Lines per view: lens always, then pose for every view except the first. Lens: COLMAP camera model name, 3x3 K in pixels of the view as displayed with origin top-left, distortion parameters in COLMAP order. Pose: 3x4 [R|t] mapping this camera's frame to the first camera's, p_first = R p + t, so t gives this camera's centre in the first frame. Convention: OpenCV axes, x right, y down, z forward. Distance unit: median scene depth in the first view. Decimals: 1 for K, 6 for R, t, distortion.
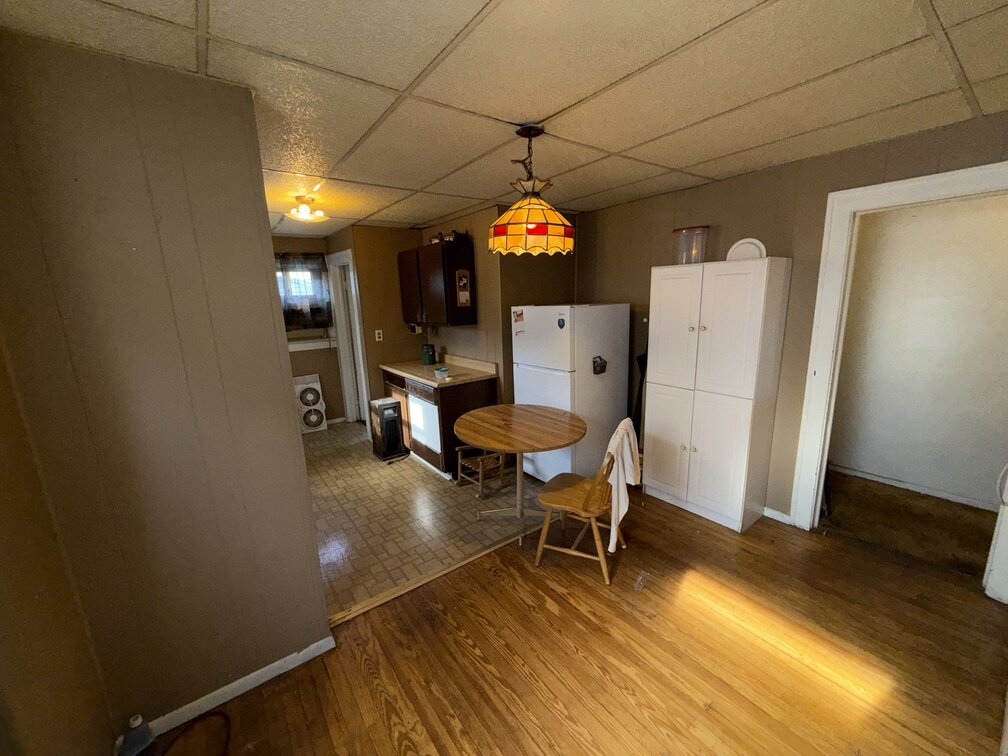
lens RADIAL K [[402.6, 0, 503.6], [0, 402.6, 378.6], [0, 0, 1]] dist [-0.001033, 0.000307]
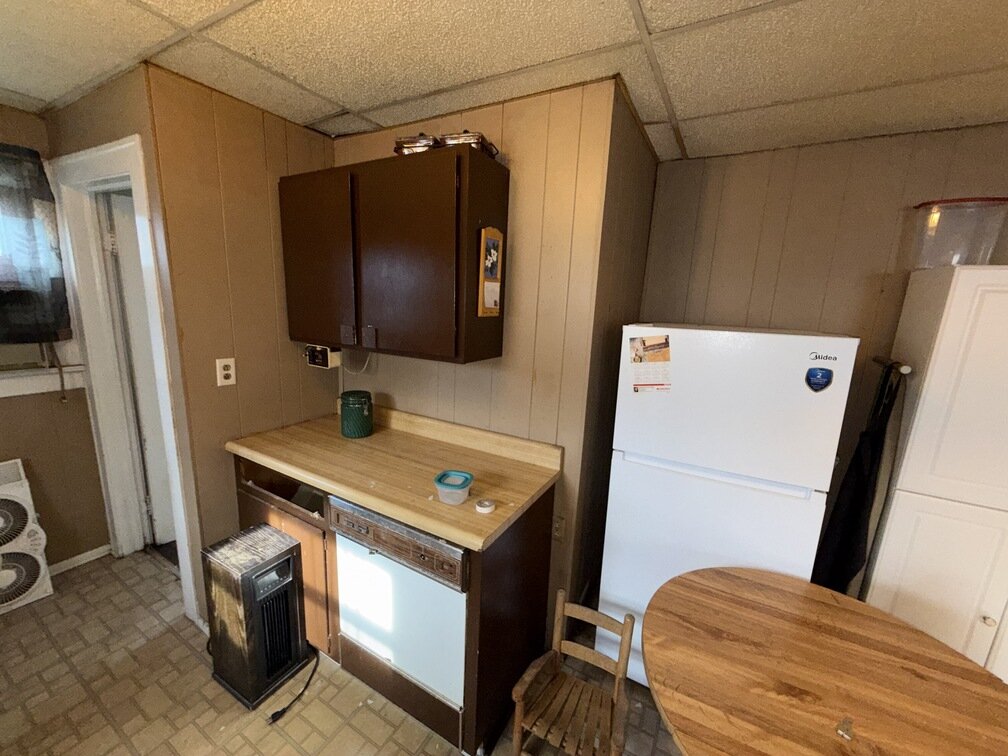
lens RADIAL K [[402.6, 0, 503.6], [0, 402.6, 379.2], [0, 0, 1]] dist [-0.001033, 0.000307]
pose [[0.913561, -0.005636, 0.406663, -0.222766], [0.009512, 0.999927, -0.007510, -0.095586], [-0.406591, 0.010729, 0.913547, 0.526794]]
